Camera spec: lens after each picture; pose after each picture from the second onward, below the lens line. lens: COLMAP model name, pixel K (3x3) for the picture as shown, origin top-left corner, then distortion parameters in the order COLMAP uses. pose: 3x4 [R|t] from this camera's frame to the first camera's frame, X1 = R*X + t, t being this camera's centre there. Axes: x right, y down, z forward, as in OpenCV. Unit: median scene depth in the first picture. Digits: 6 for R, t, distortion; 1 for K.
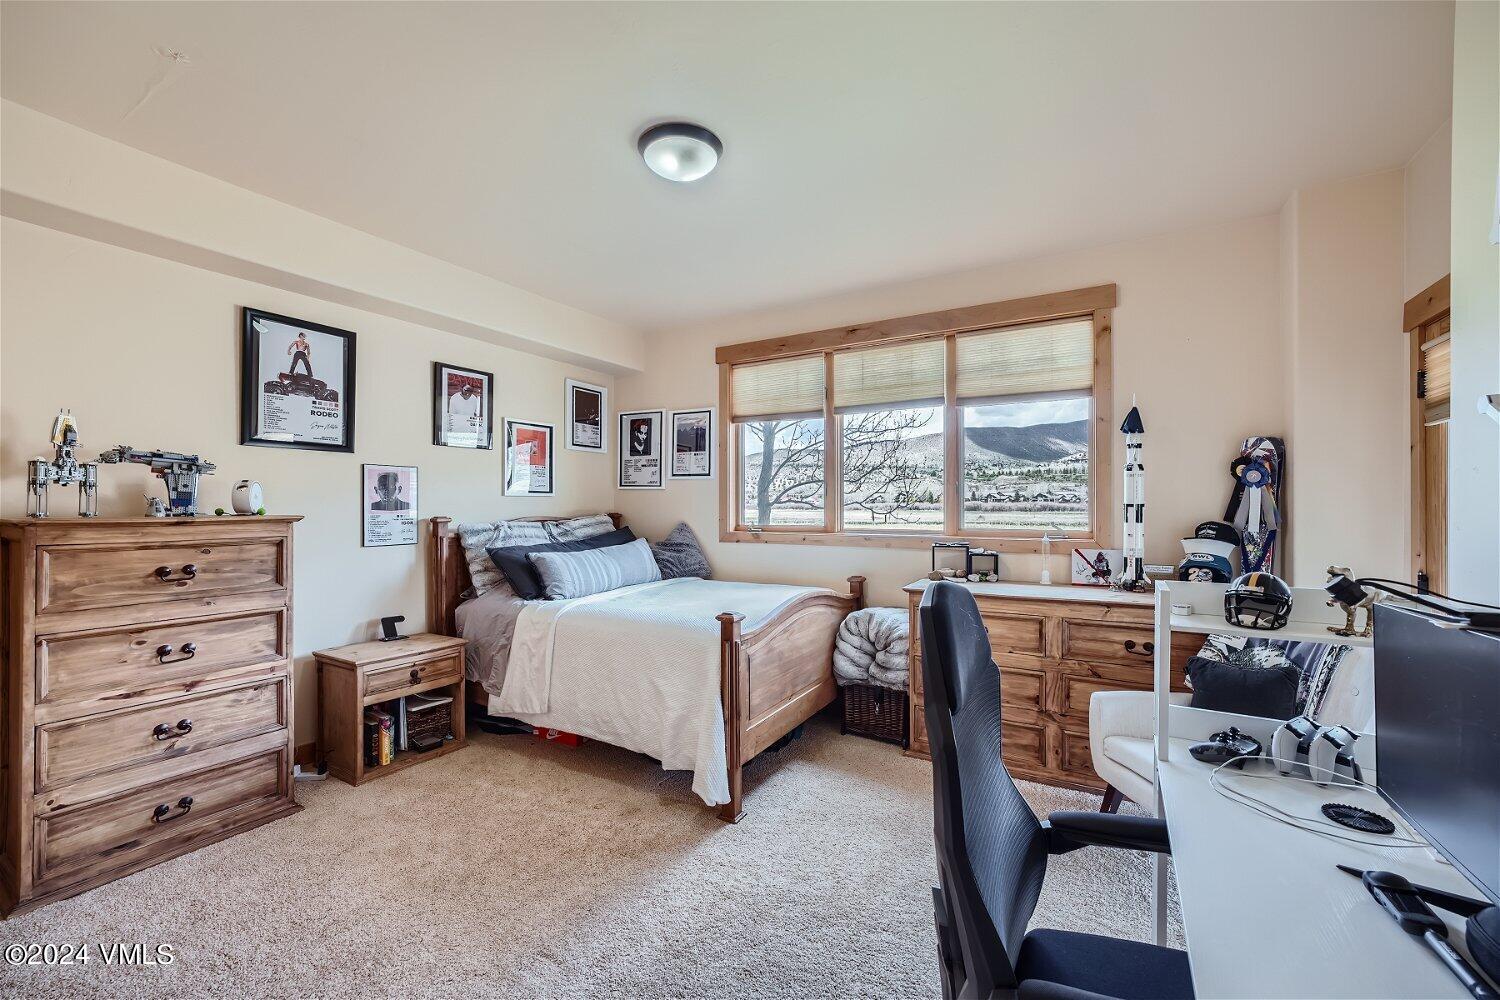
lens RADIAL K [[610.8, 0, 744.0], [0, 610.8, 501.6], [0, 0, 1]] dist [-0.012682, 0.005501]
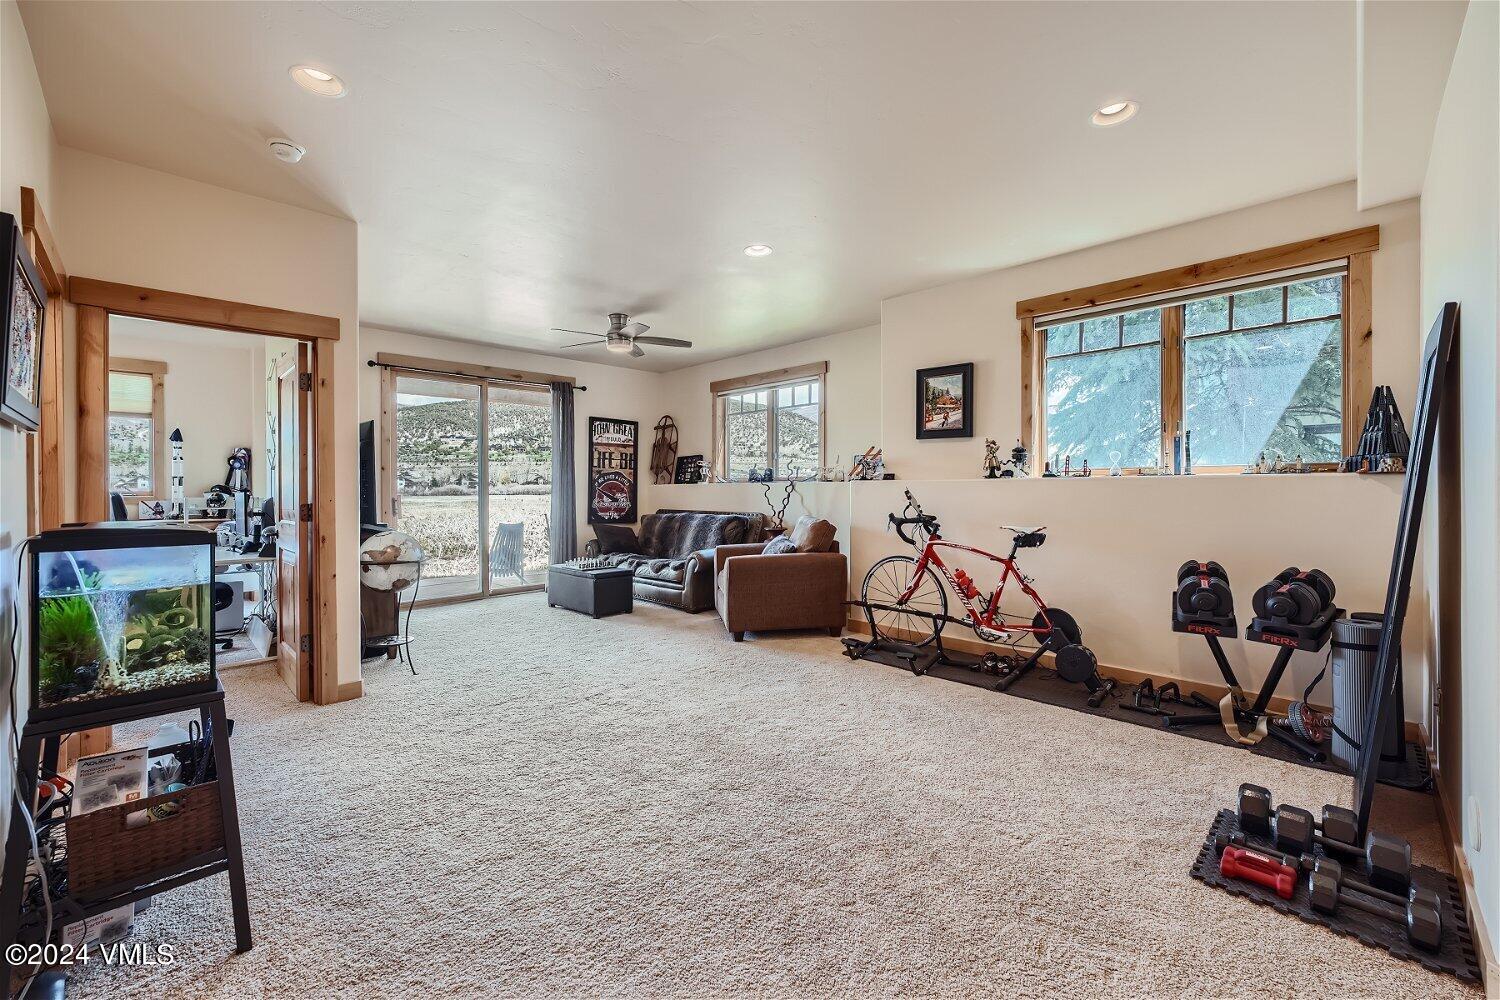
lens RADIAL K [[610.8, 0, 740.8], [0, 610.8, 489.8], [0, 0, 1]] dist [-0.012682, 0.005501]
pose [[0.256419, -0.007693, 0.966535, -0.832243], [0.000854, 0.999970, 0.007732, 0.034392], [-0.966565, -0.001157, 0.256418, -1.333474]]
